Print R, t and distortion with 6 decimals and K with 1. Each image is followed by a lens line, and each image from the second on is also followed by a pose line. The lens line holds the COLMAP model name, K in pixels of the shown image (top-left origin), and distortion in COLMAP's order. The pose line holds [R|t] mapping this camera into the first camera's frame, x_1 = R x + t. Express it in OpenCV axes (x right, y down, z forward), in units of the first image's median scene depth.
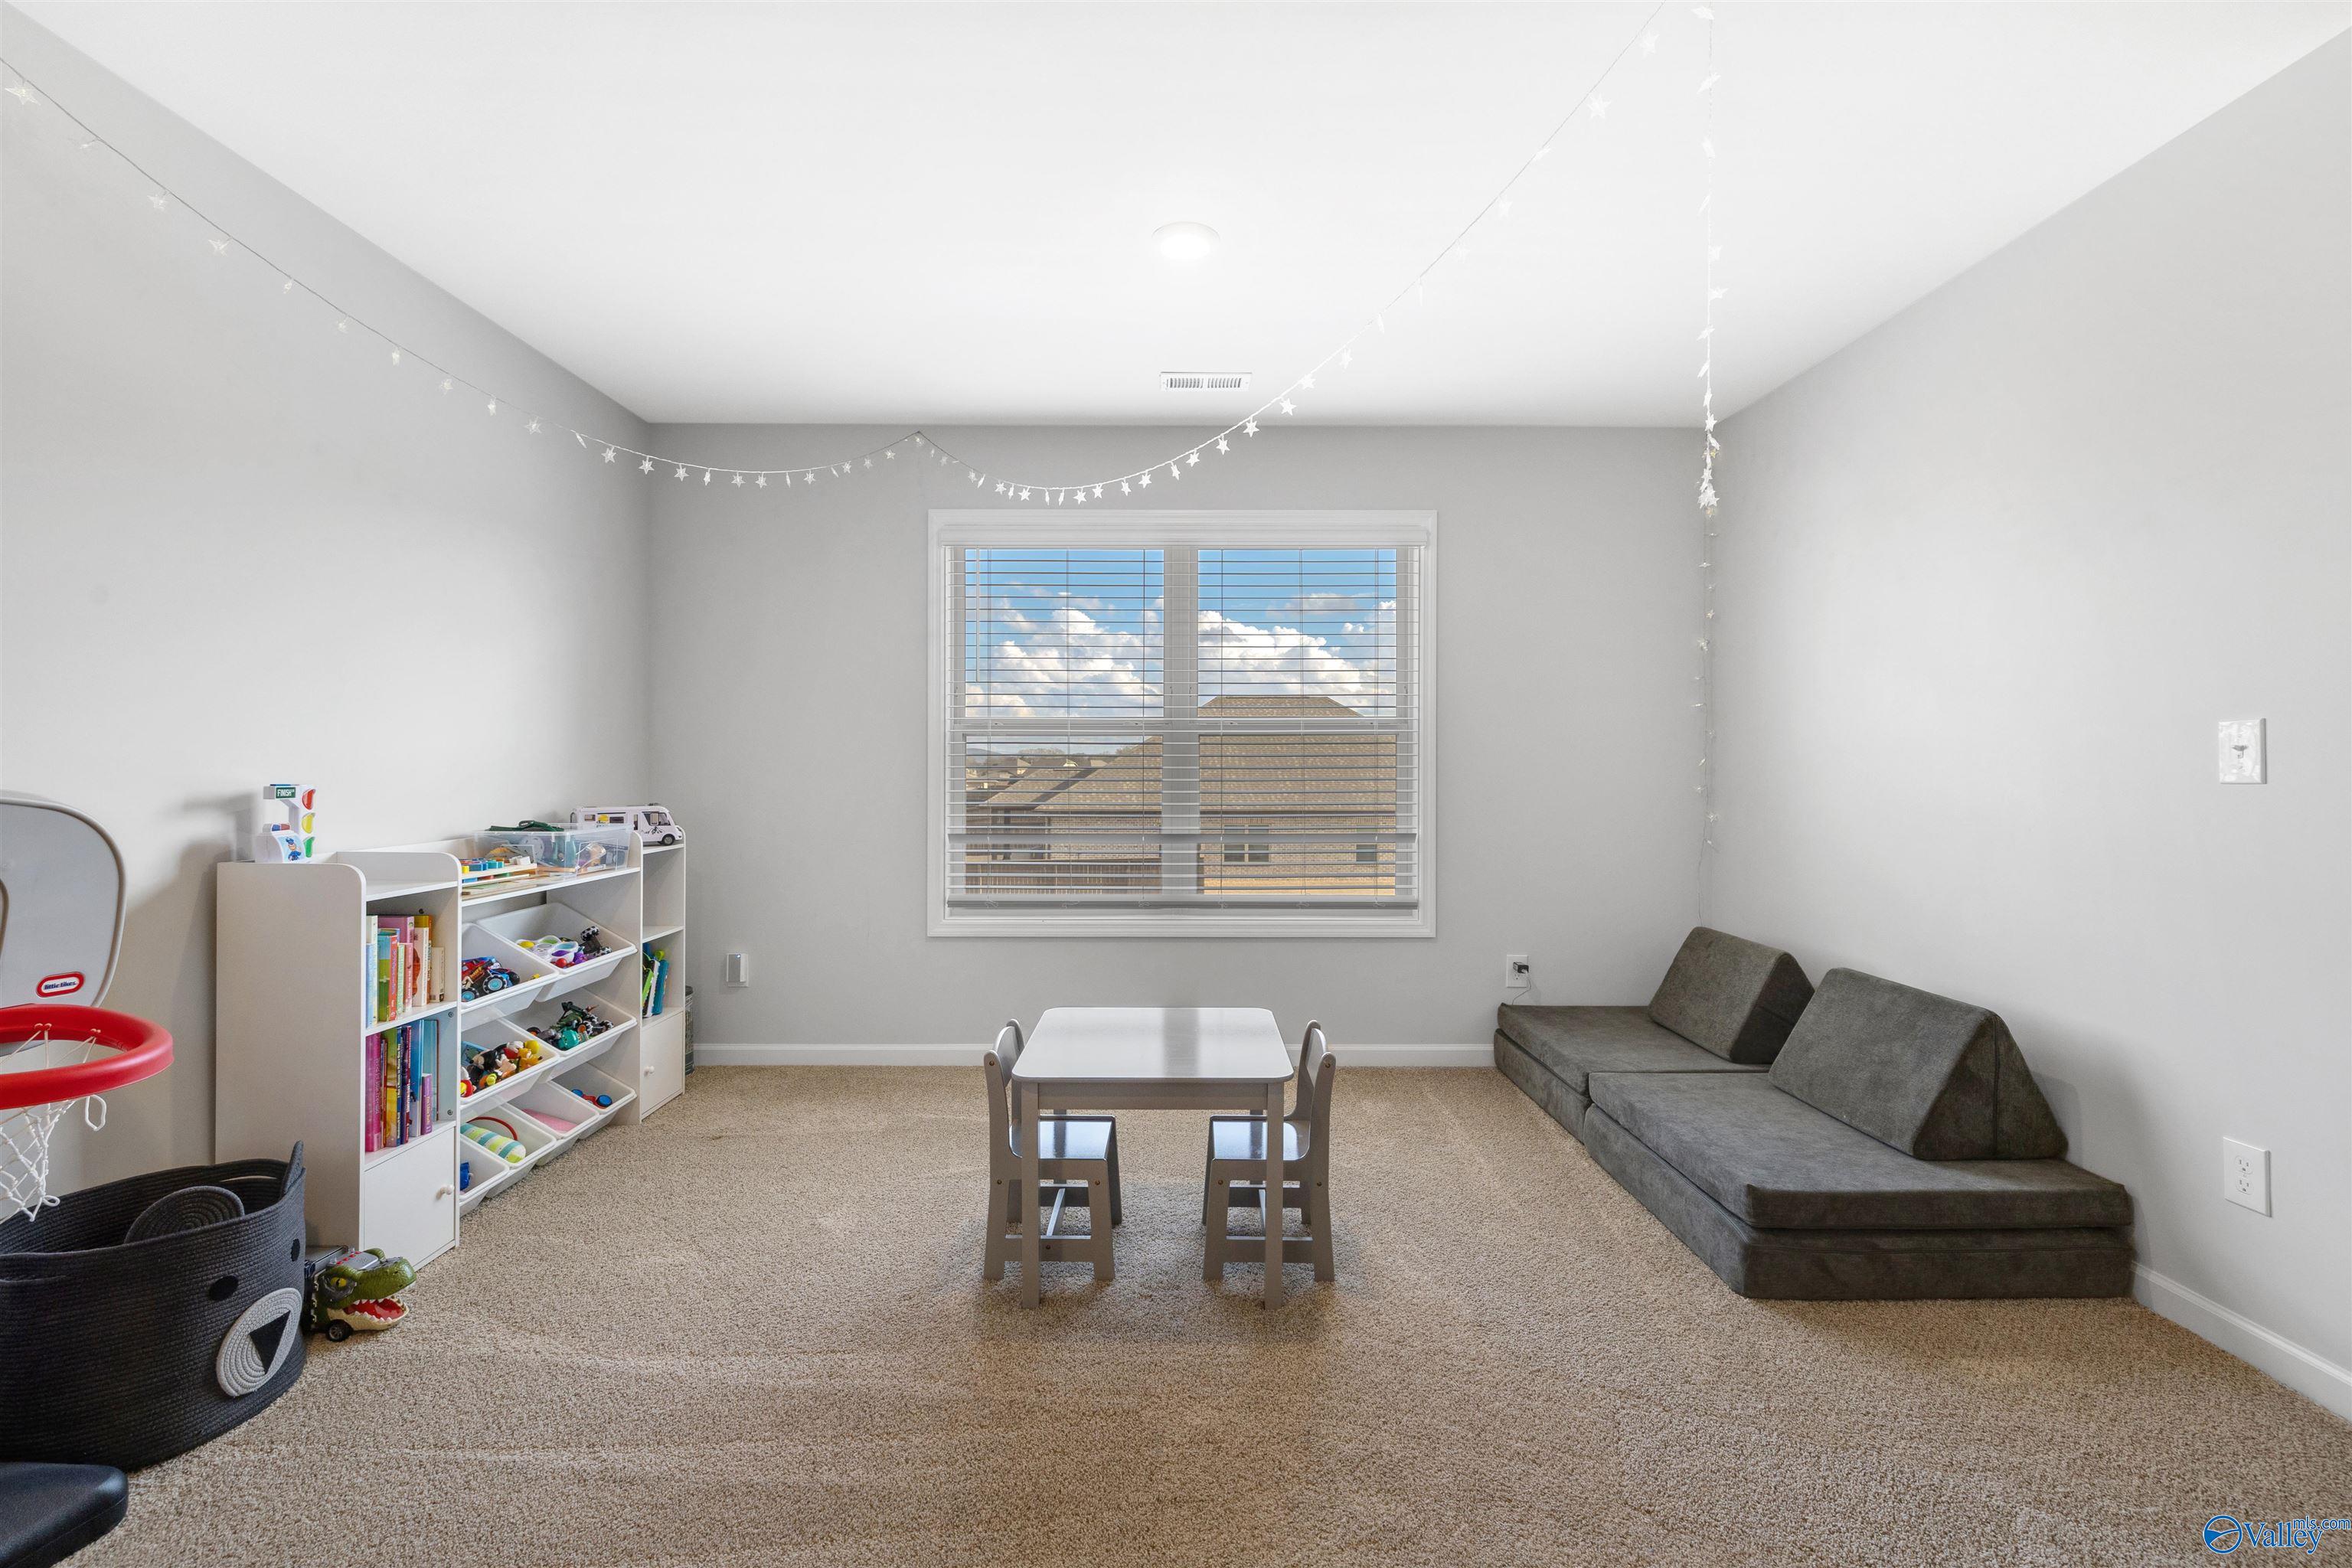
lens RADIAL K [[1001.4, 0, 1174.7], [0, 1001.4, 773.6], [0, 0, 1]] dist [0.000762, 0.000155]
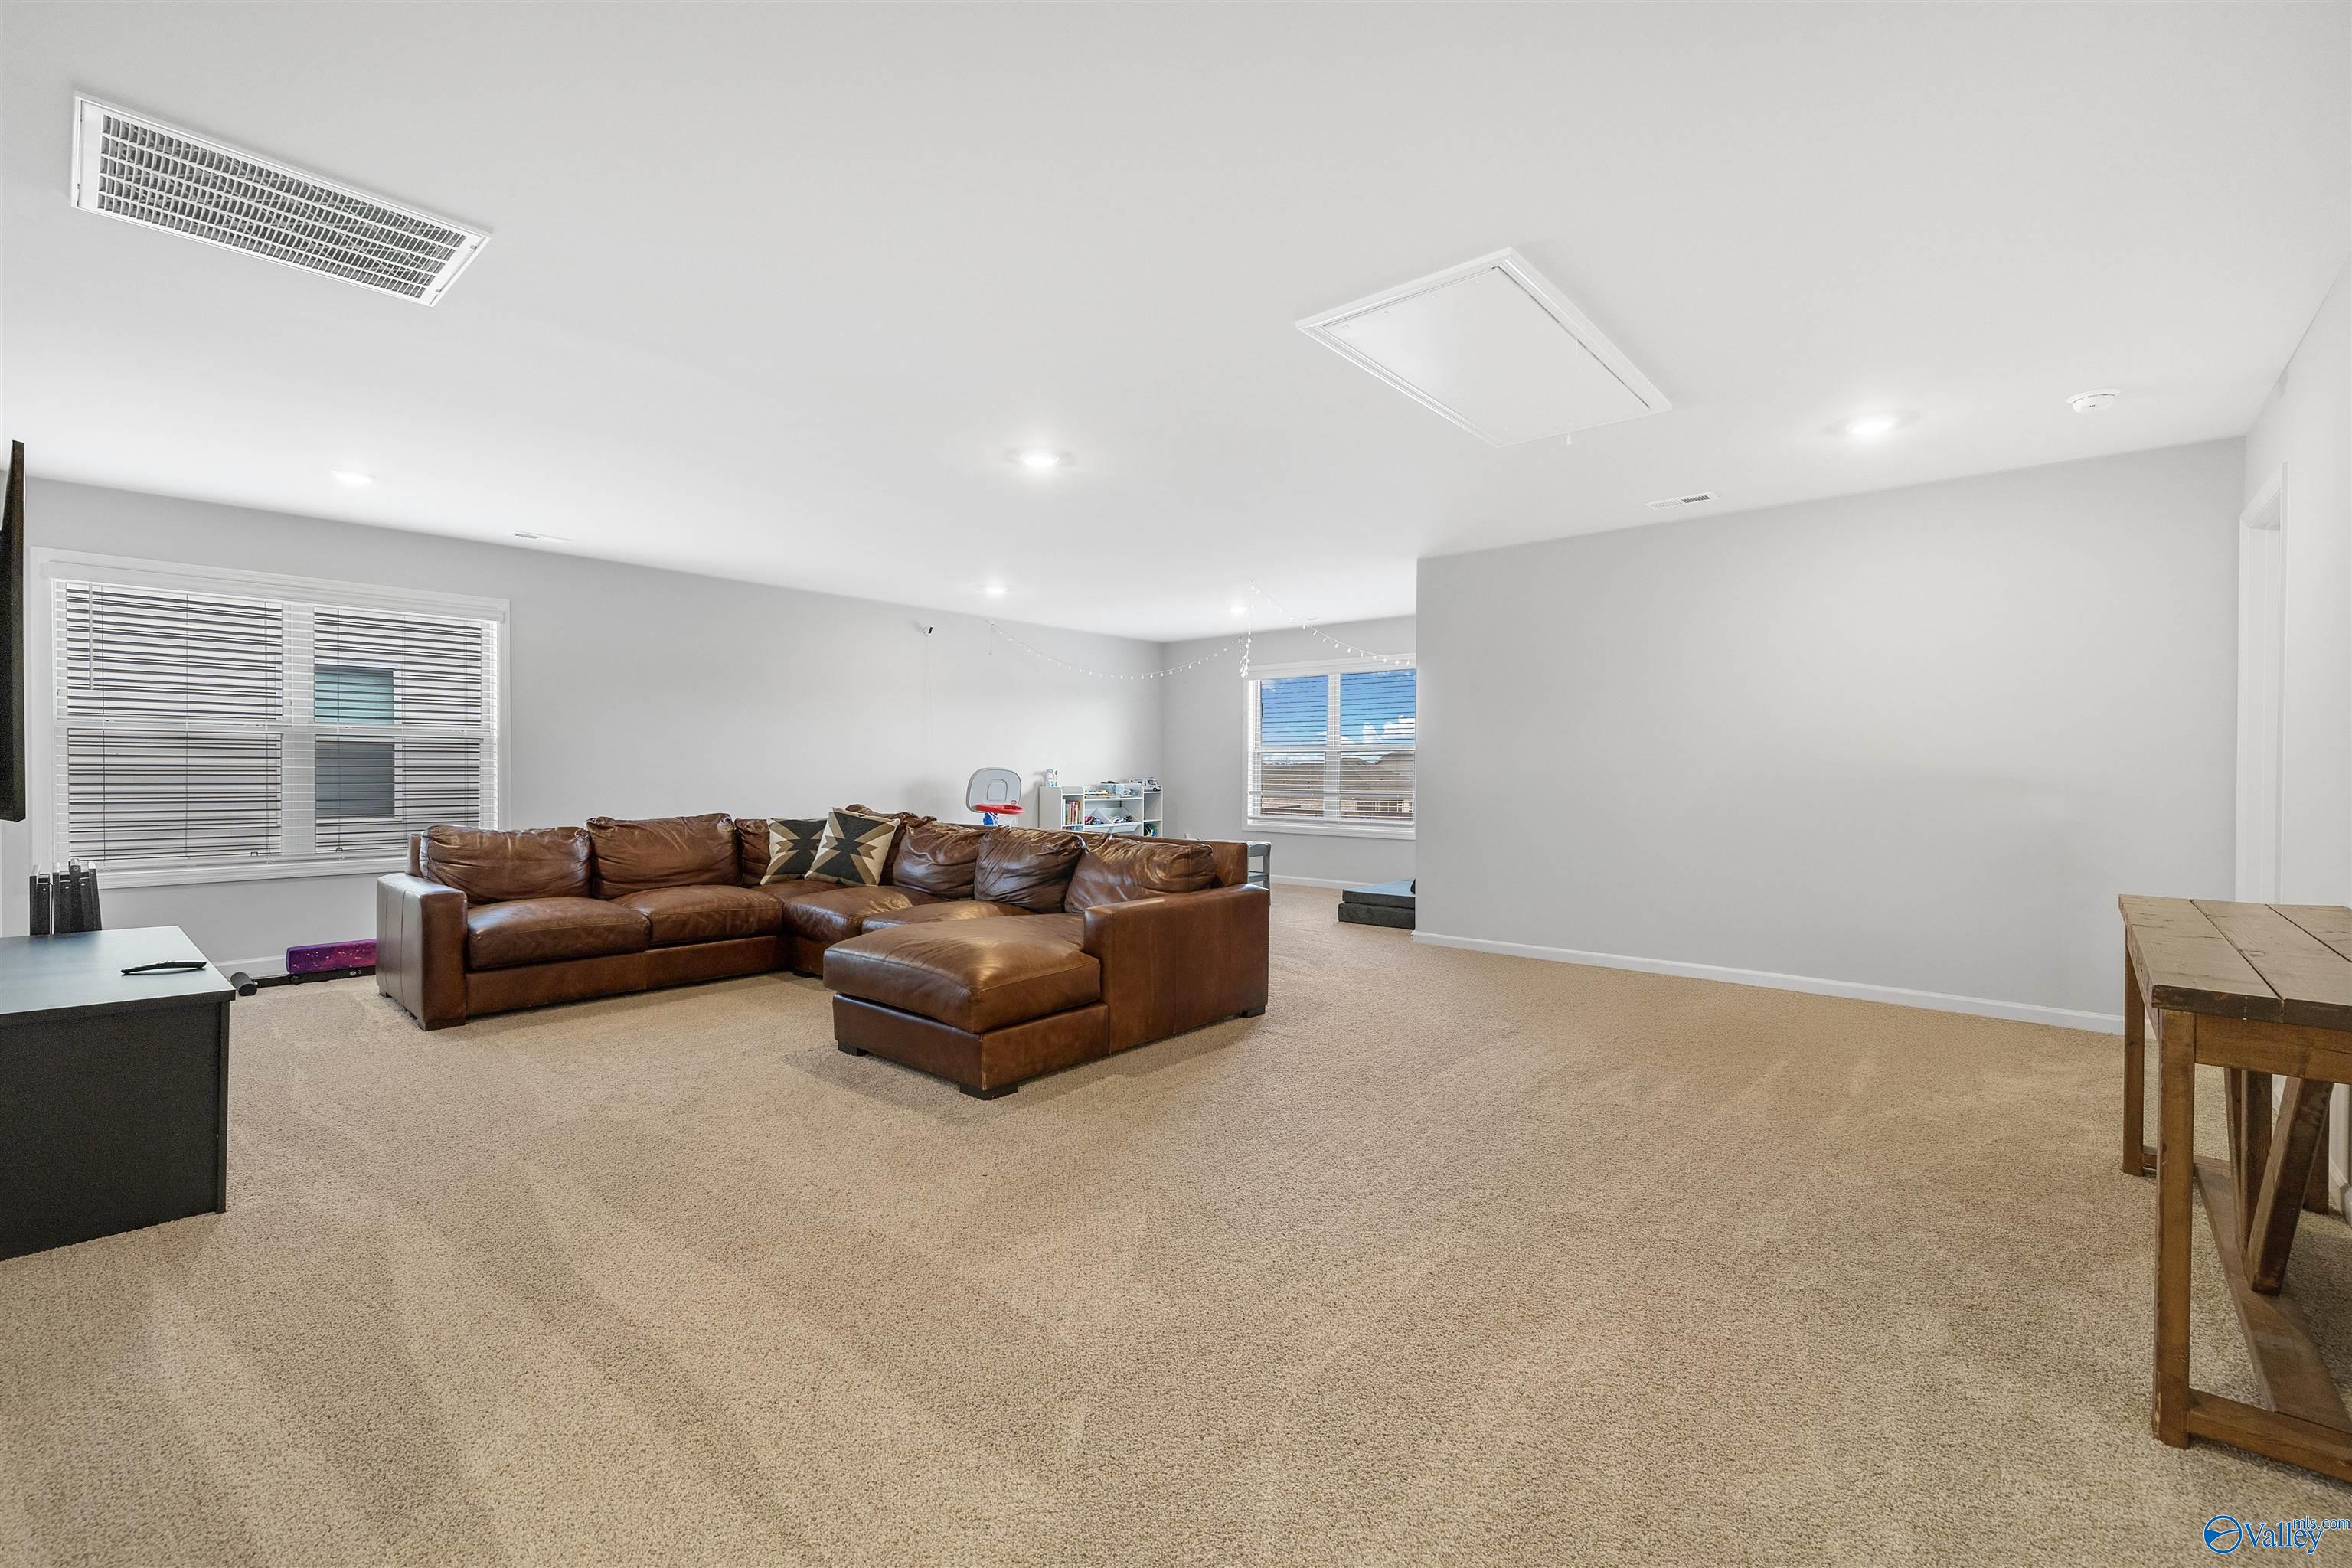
lens RADIAL K [[1001.4, 0, 1172.7], [0, 1001.4, 780.1], [0, 0, 1]] dist [0.000762, 0.000155]
pose [[0.749513, 0.003451, -0.661981, 2.023726], [-0.003805, 0.999992, 0.000904, 0.045302], [0.661979, 0.001841, 0.749520, -1.616512]]
